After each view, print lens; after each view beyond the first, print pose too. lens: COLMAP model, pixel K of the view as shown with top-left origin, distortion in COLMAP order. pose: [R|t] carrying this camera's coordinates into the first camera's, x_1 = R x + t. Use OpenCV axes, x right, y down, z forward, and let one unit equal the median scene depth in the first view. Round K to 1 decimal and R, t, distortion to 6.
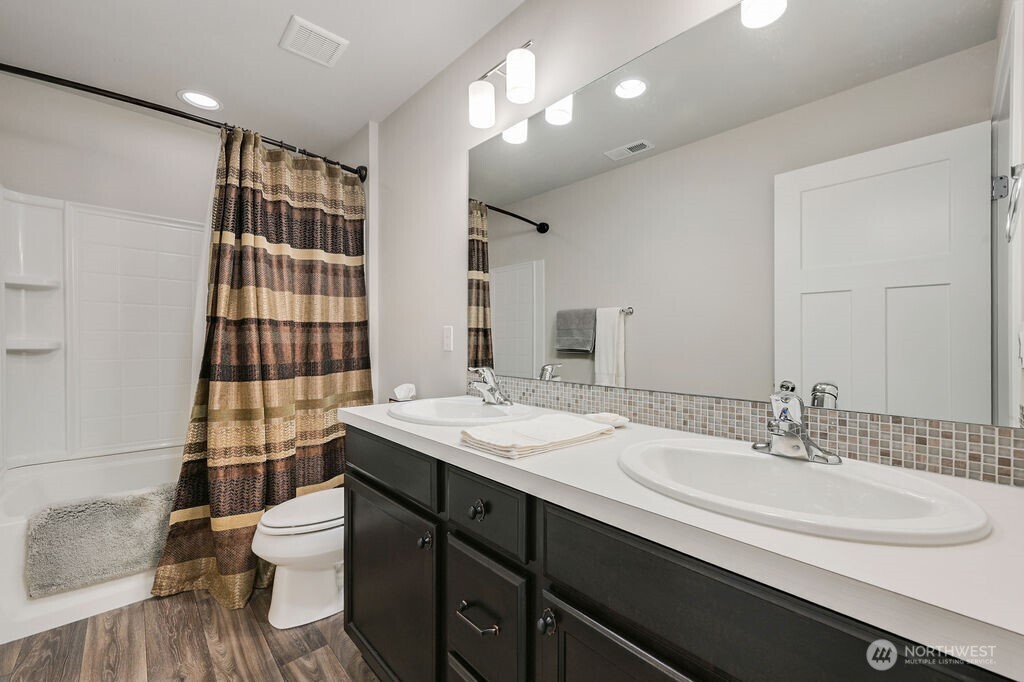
lens RADIAL K [[402.4, 0, 514.2], [0, 402.4, 341.5], [0, 0, 1]] dist [-0.000900, -0.000151]
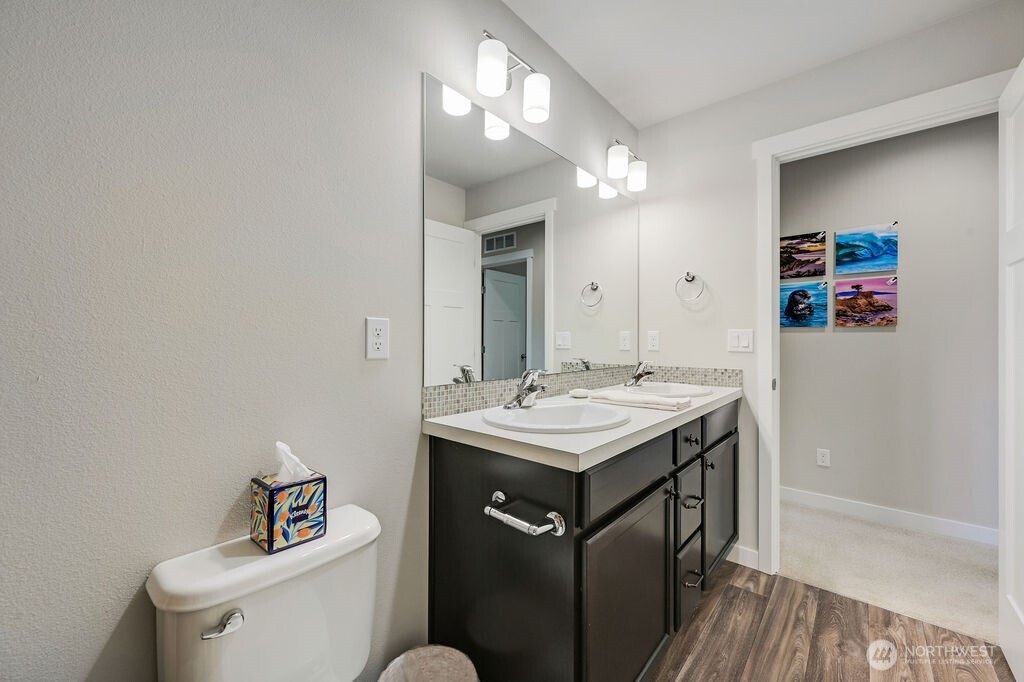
lens RADIAL K [[433.4, 0, 510.0], [0, 433.4, 344.3], [0, 0, 1]] dist [0.013709, 0.000116]
pose [[-0.128928, 0.000432, 0.991654, -1.578684], [0.007388, 0.999973, 0.000525, 0.006227], [-0.991626, 0.007394, -0.128927, 1.694332]]
